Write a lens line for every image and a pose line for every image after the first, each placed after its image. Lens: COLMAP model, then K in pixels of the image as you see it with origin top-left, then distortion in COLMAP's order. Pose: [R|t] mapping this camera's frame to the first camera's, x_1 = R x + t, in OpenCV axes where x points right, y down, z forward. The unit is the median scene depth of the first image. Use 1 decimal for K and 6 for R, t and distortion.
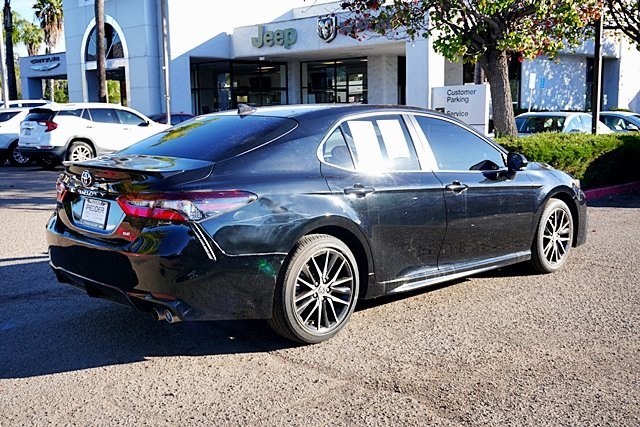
lens RADIAL K [[711.8, 0, 320.0], [0, 711.8, 213.5], [0, 0, 1]] dist [0.015259, 0.022059]
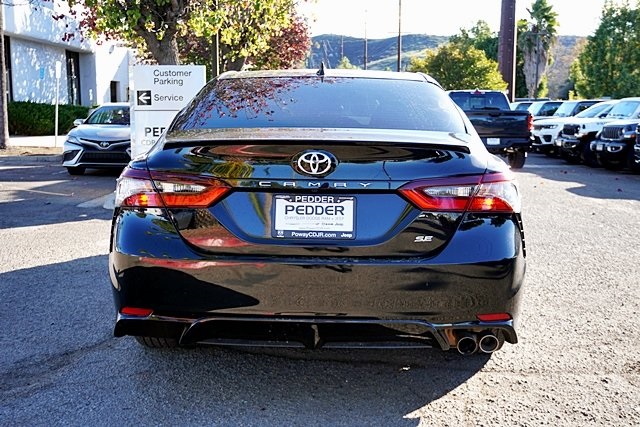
lens RADIAL K [[744.5, 0, 320.0], [0, 744.5, 213.5], [0, 0, 1]] dist [0.019121, 0.026985]
pose [[0.701274, -0.082012, 0.708159, -0.314781], [0.085992, 0.995839, 0.030173, -0.009338], [-0.707686, 0.039736, 0.705408, 0.212525]]
